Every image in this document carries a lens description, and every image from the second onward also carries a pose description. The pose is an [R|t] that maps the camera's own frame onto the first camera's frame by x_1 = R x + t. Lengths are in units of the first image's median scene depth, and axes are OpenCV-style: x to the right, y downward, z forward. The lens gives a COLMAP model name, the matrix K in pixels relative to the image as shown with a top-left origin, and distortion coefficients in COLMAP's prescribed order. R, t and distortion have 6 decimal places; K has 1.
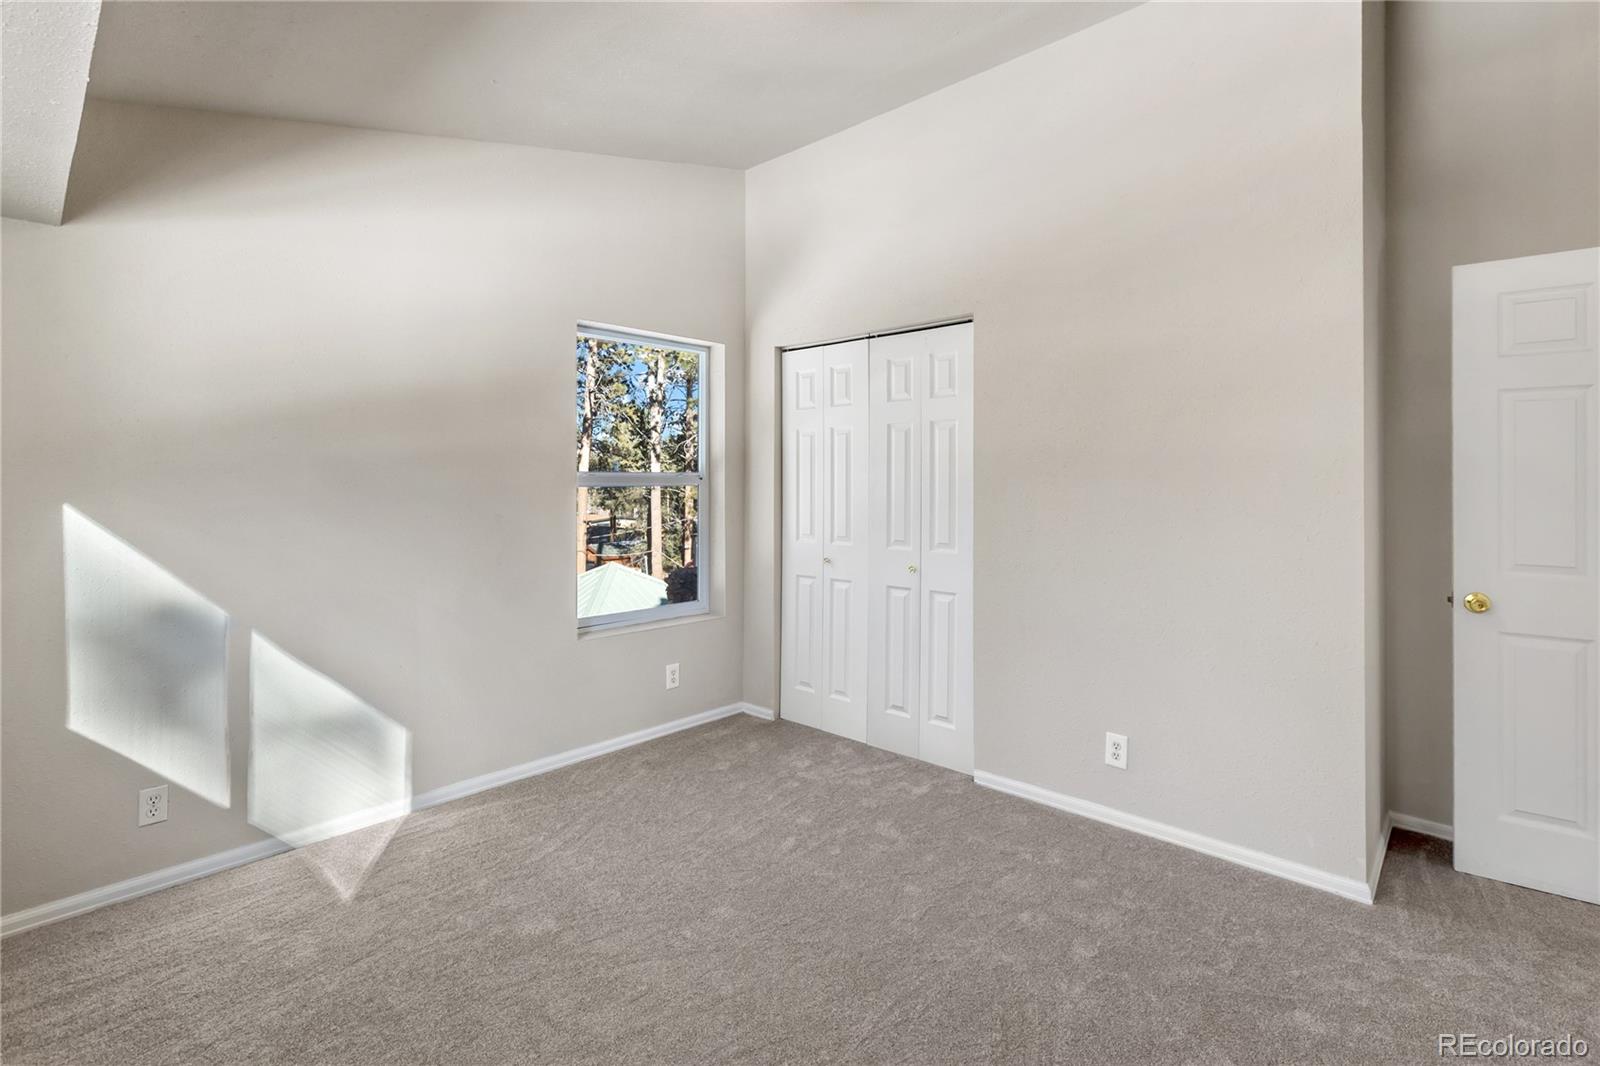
lens RADIAL K [[737.7, 0, 818.0], [0, 737.7, 484.8], [0, 0, 1]] dist [-0.001935, -0.000541]
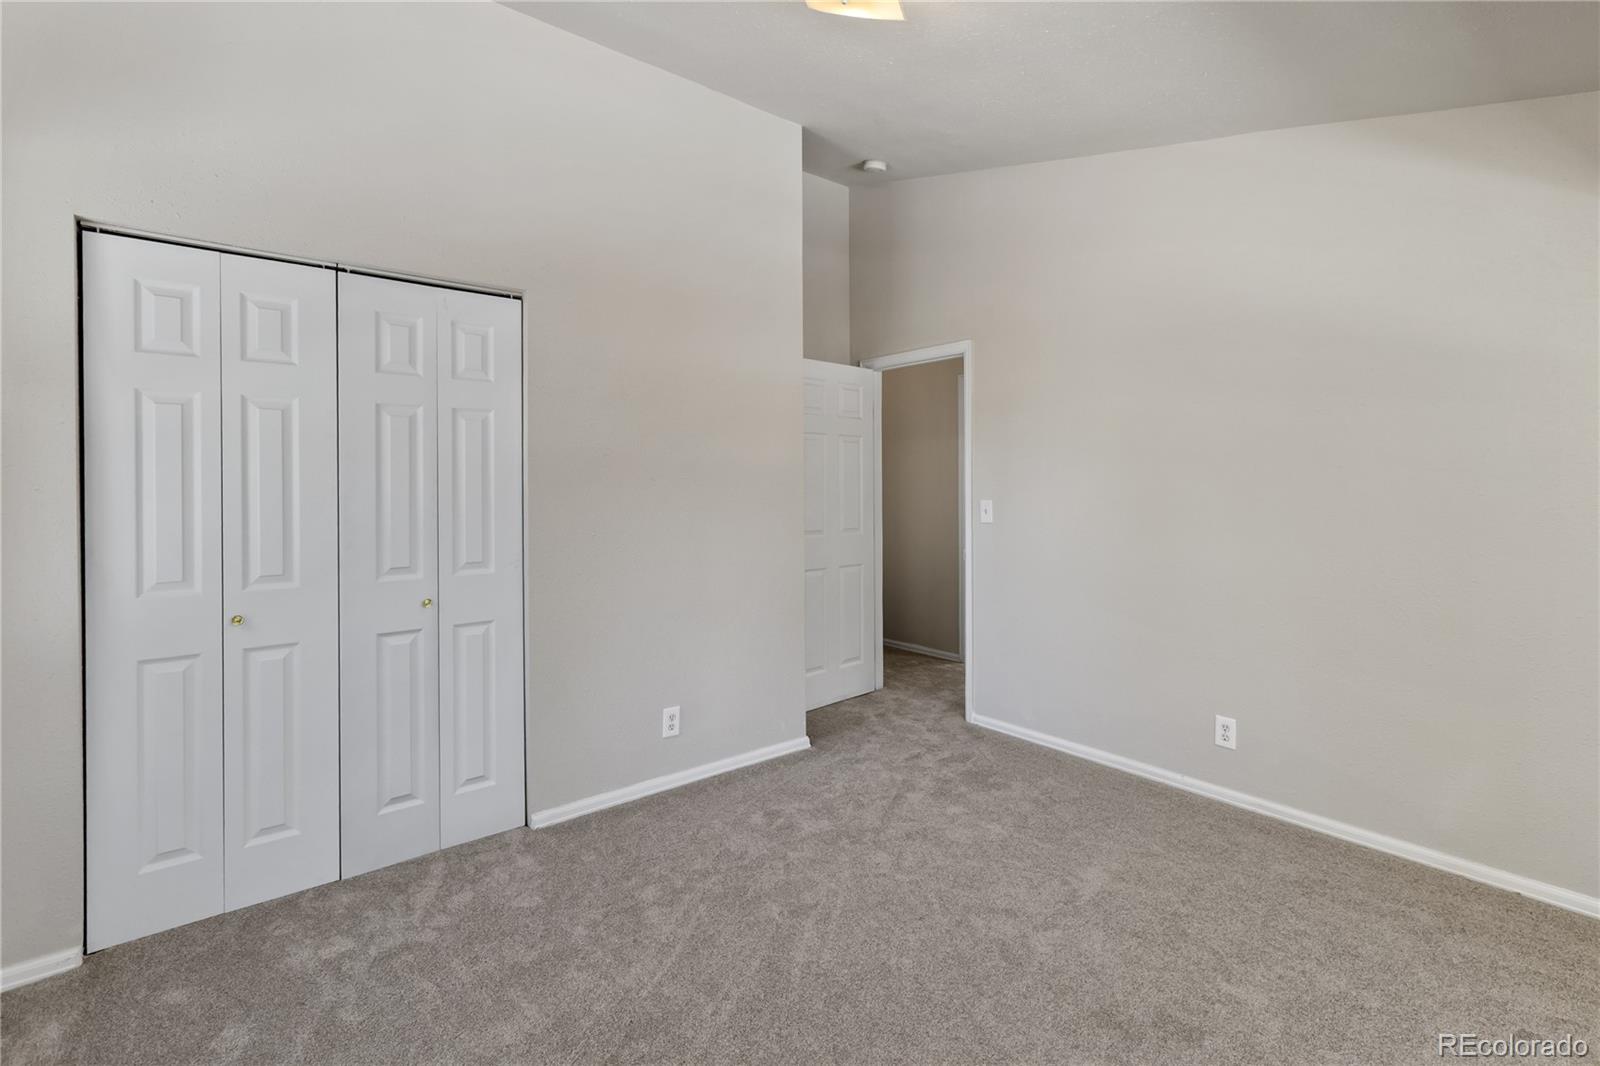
lens RADIAL K [[737.7, 0, 818.0], [0, 737.7, 484.8], [0, 0, 1]] dist [-0.001935, -0.000541]
pose [[0.135384, -0.003273, 0.990788, -0.570626], [0.004812, 0.999985, 0.002646, -0.005378], [-0.990781, 0.004410, 0.135398, 0.514960]]
